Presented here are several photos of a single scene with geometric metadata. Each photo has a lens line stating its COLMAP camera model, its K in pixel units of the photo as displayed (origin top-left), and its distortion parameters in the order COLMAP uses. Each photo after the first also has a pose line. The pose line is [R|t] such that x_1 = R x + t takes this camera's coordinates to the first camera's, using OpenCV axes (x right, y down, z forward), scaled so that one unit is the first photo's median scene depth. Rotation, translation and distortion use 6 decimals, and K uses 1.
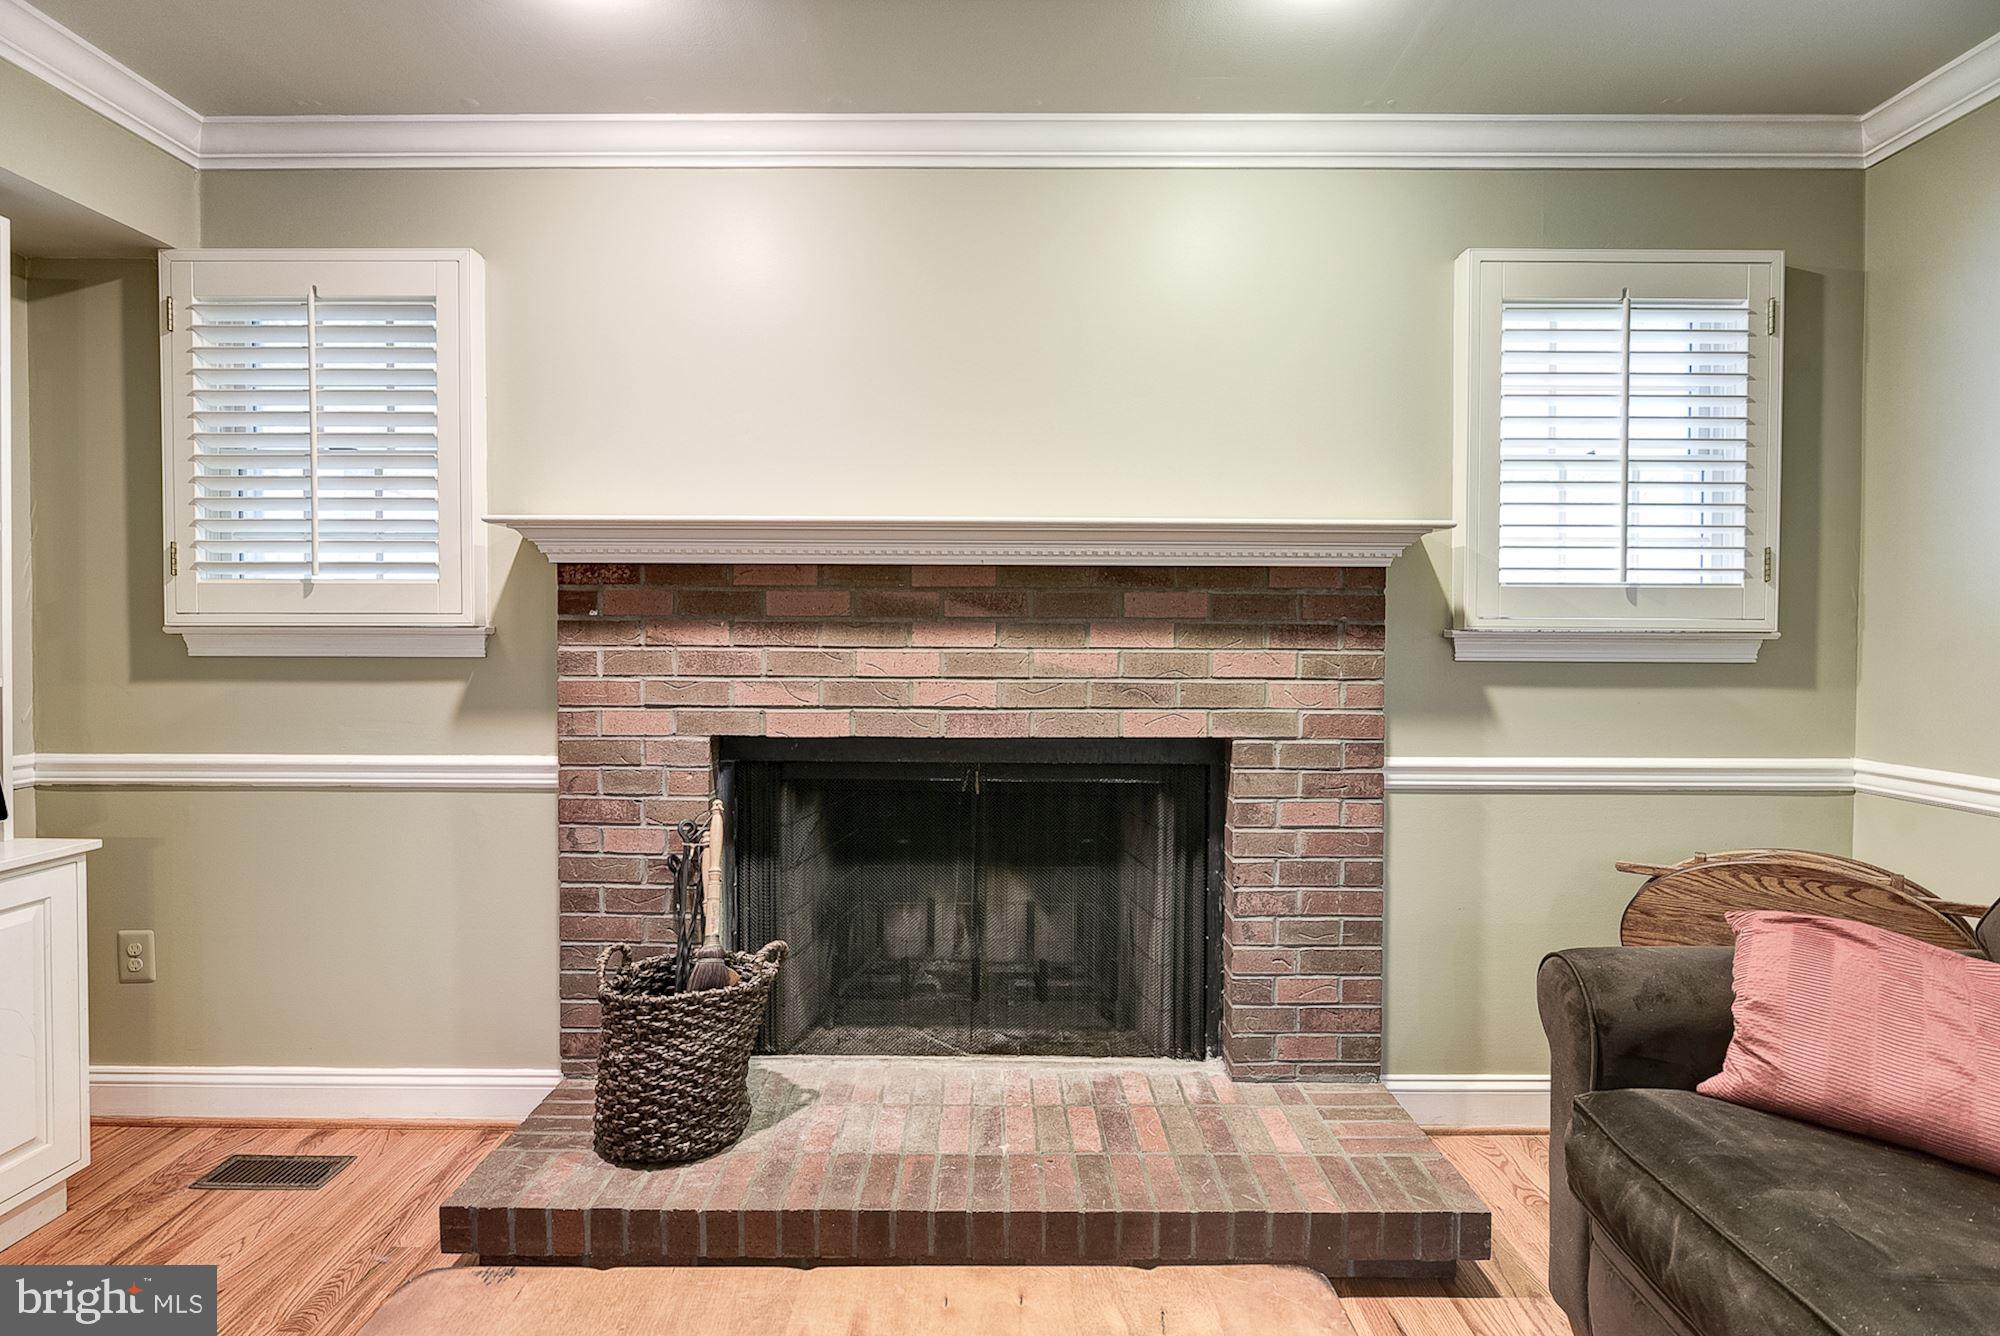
lens RADIAL K [[1002.7, 0, 986.9], [0, 1002.7, 645.2], [0, 0, 1]] dist [-0.007250, -0.000021]
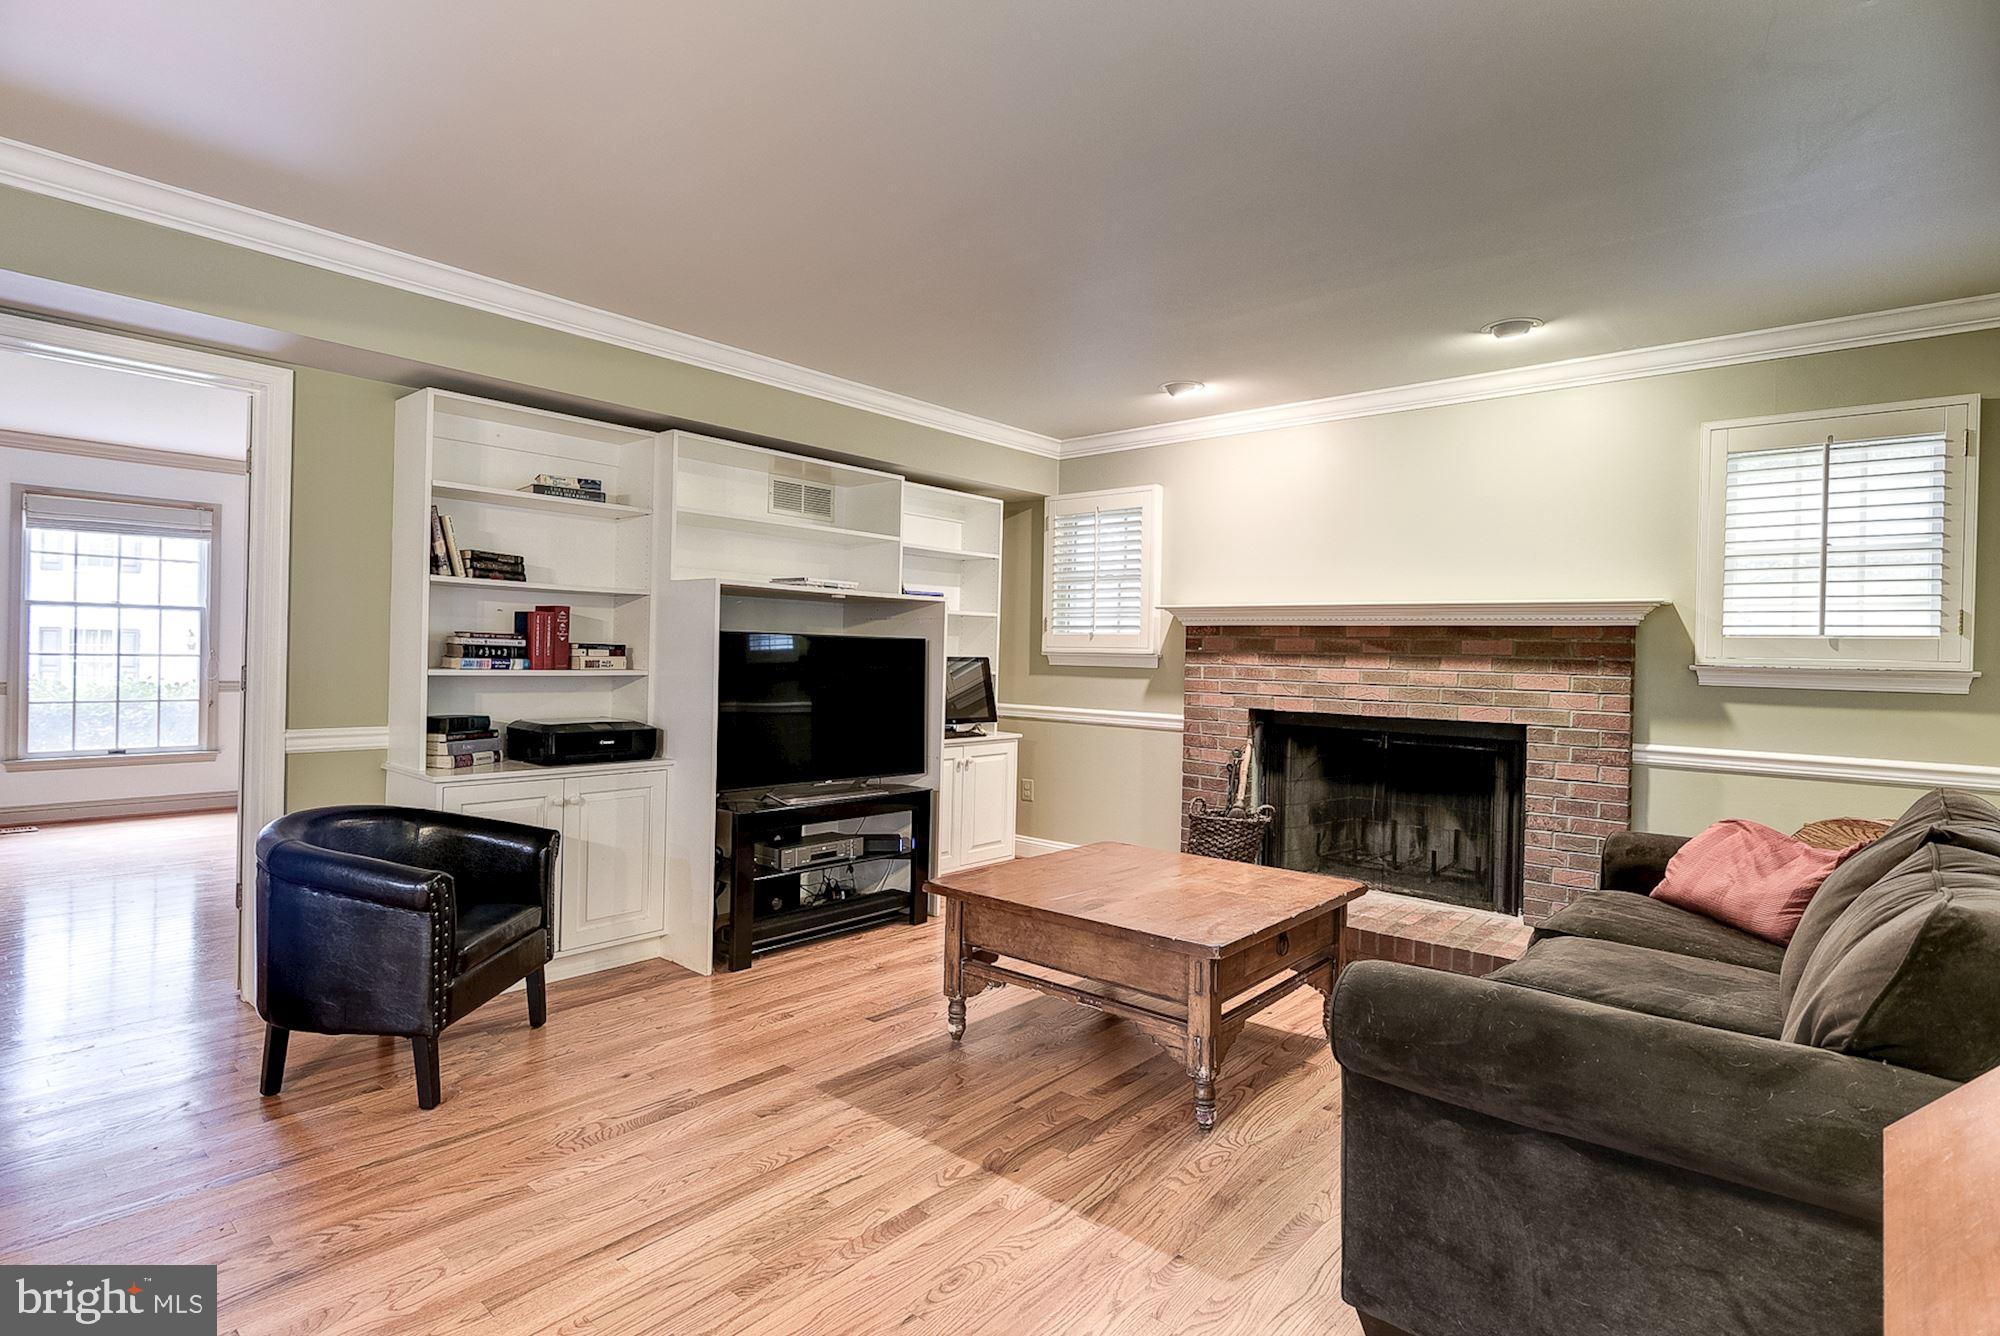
lens RADIAL K [[995.4, 0, 994.8], [0, 995.4, 656.8], [0, 0, 1]] dist [-0.001616, 0.000249]
pose [[0.754364, 0.015594, -0.656272, 0.676965], [-0.028851, 0.999539, -0.009412, 0.018123], [0.655823, 0.026034, 0.754466, -0.901313]]
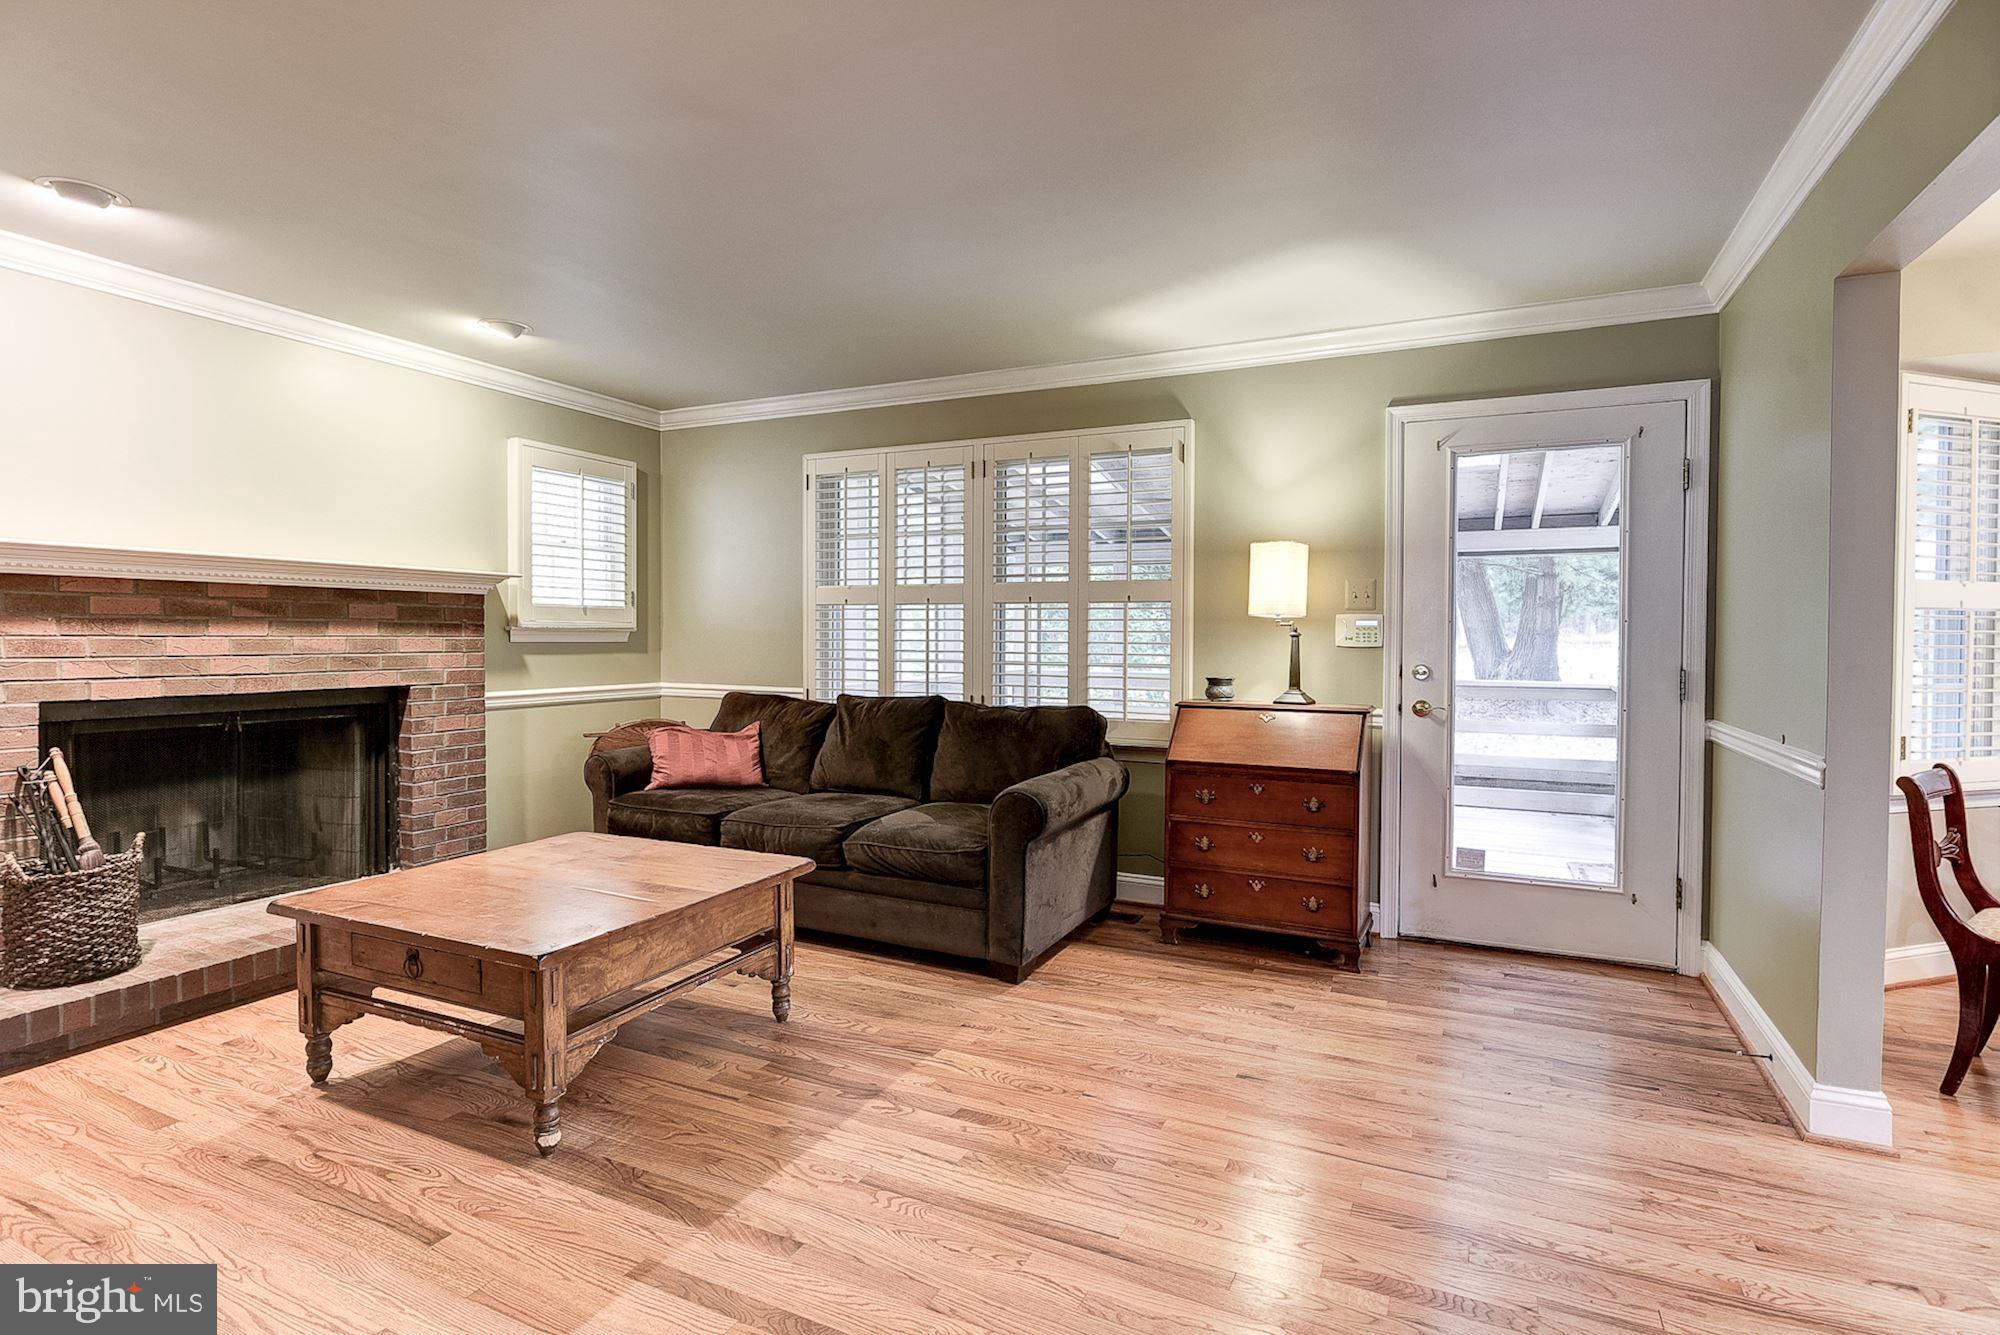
lens RADIAL K [[995.4, 0, 994.8], [0, 995.4, 656.3], [0, 0, 1]] dist [-0.001616, 0.000249]
pose [[0.428146, -0.021524, 0.903453, -0.928667], [0.009083, 0.999768, 0.019514, 0.014433], [-0.903664, -0.000149, 0.428242, -0.729613]]
